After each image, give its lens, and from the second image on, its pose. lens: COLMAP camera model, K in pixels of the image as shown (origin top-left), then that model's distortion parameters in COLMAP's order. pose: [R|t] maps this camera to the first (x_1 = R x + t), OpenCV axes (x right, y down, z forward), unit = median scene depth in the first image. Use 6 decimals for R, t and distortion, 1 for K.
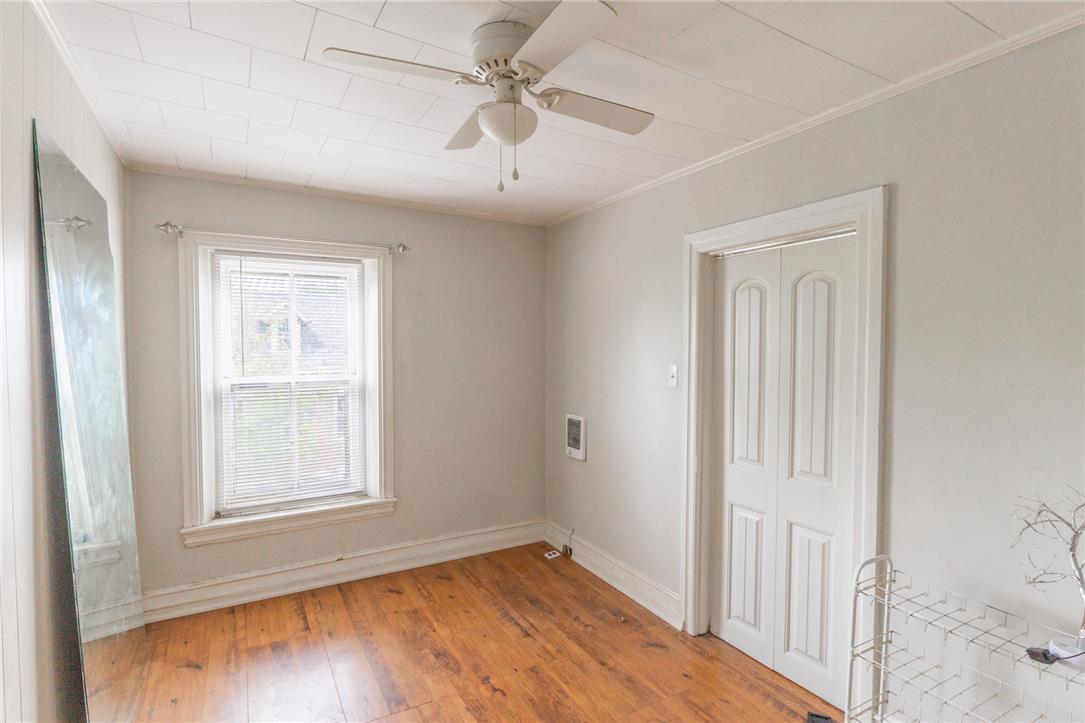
lens RADIAL K [[517.3, 0, 550.3], [0, 517.3, 366.9], [0, 0, 1]] dist [-0.001560, 0.000339]
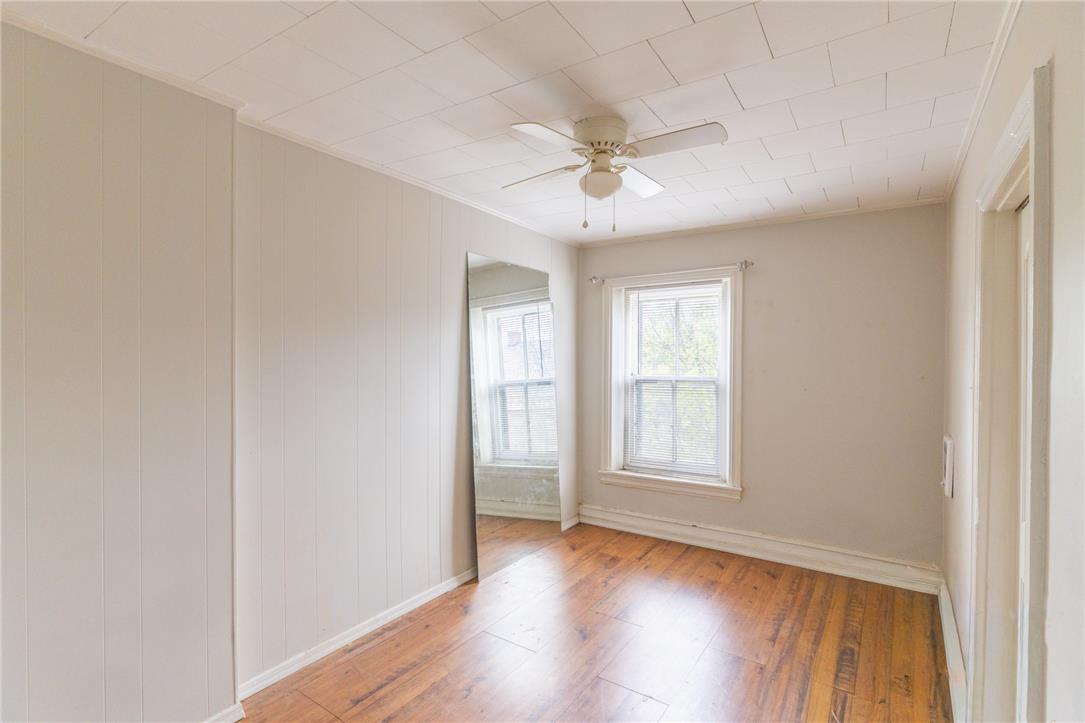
lens RADIAL K [[517.3, 0, 550.3], [0, 517.3, 366.9], [0, 0, 1]] dist [-0.001560, 0.000339]
pose [[0.451389, 0.010052, -0.892270, 0.563907], [-0.033151, 0.999435, -0.005511, 0.014175], [0.891711, 0.032067, 0.451468, 0.138442]]
